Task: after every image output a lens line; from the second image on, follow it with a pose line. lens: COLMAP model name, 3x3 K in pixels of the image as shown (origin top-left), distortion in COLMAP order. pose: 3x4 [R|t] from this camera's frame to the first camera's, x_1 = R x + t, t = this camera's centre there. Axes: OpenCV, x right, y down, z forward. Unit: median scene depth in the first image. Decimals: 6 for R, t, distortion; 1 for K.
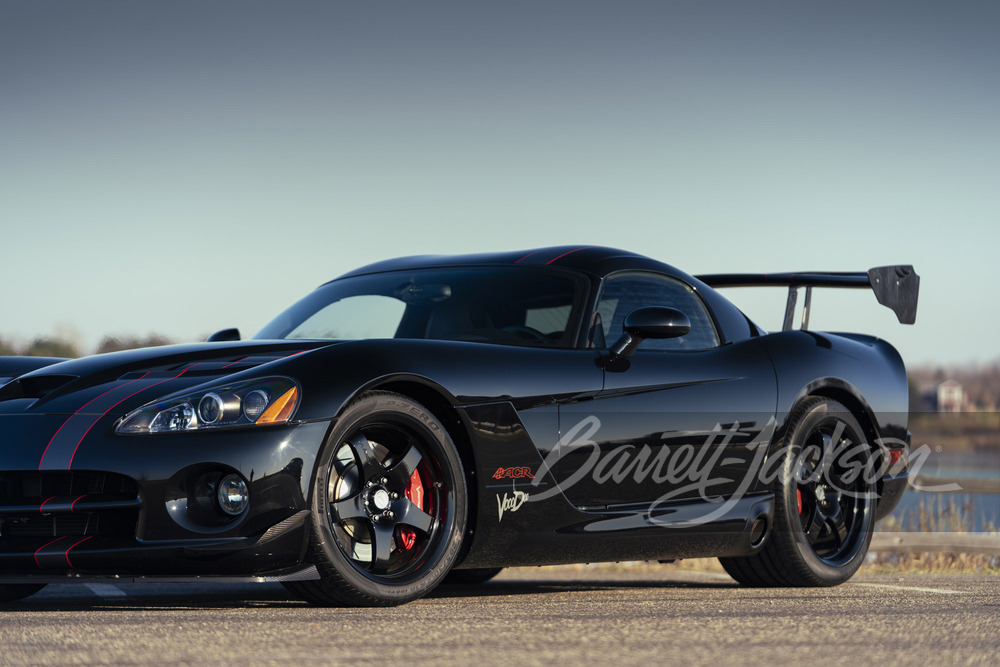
lens RADIAL K [[3172.3, 0, 496.2], [0, 3172.3, 332.0], [0, 0, 1]] dist [0.076743, 0.000000]
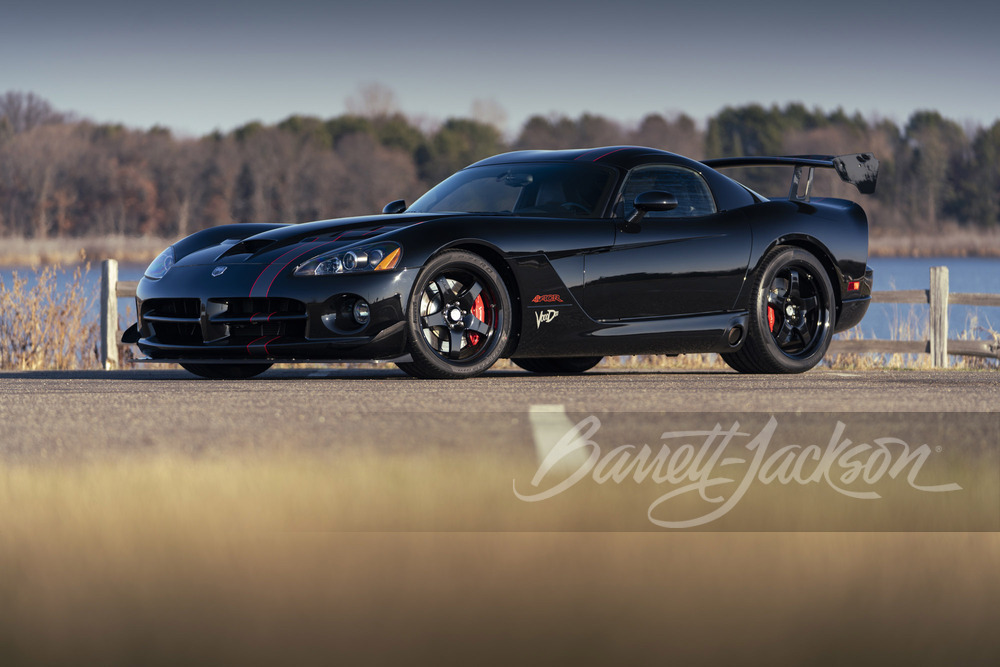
lens RADIAL K [[3936.7, 0, 502.3], [0, 3936.7, 327.8], [0, 0, 1]] dist [0.093808, 0.000000]
pose [[0.991261, 0.002364, -0.131893, 0.258866], [0.005090, 0.998409, 0.056152, -0.055704], [0.131816, -0.056333, 0.989672, -1.031786]]
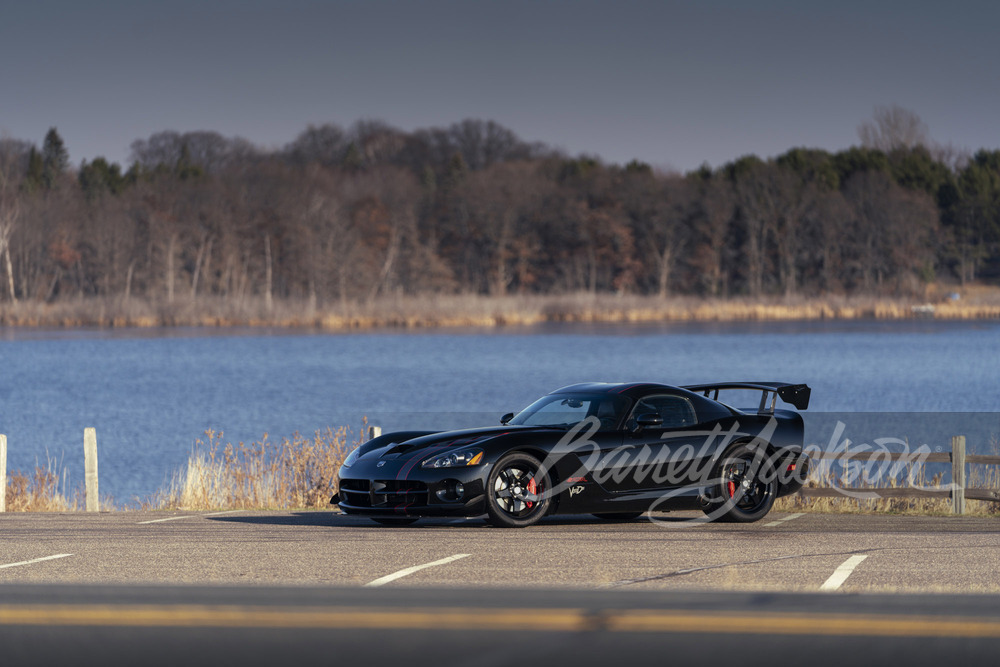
lens RADIAL K [[4806.9, 0, 498.8], [0, 4806.9, 338.4], [0, 0, 1]] dist [0.626080, 0.000000]
pose [[0.968345, 0.001026, -0.249615, 1.016602], [0.010310, 0.998974, 0.044102, -0.271356], [0.249404, -0.045280, 0.967340, -3.142727]]
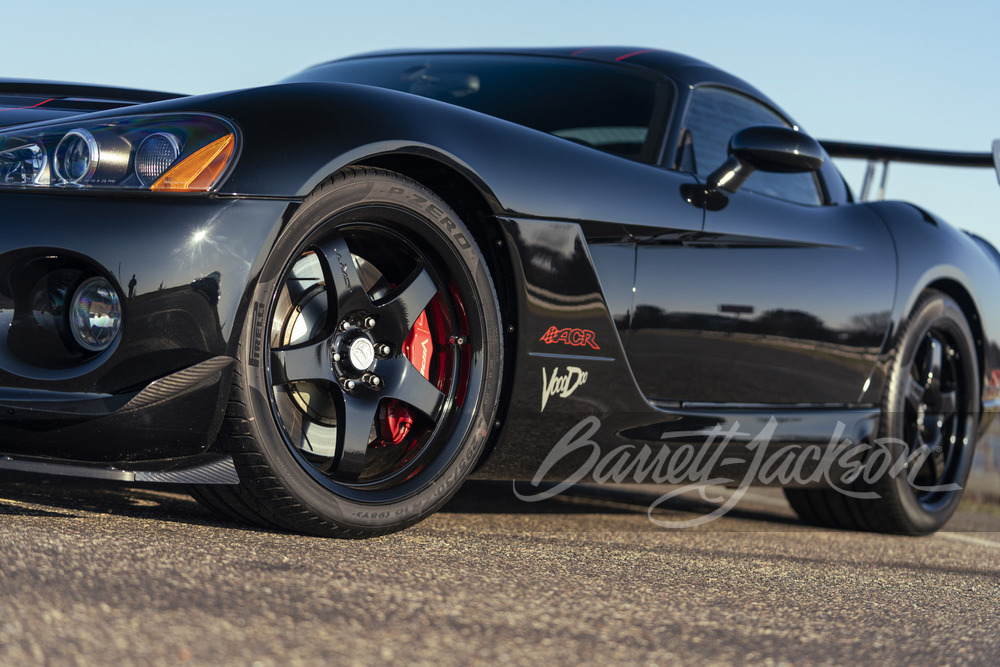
lens RADIAL K [[2060.8, 0, 499.9], [0, 2060.8, 334.2], [0, 0, 1]] dist [-0.051074, 0.000000]
pose [[0.993248, 0.107647, 0.043254, -0.027682], [-0.108802, 0.993742, 0.025294, 0.036738], [-0.040261, -0.029830, 0.998744, 0.619535]]
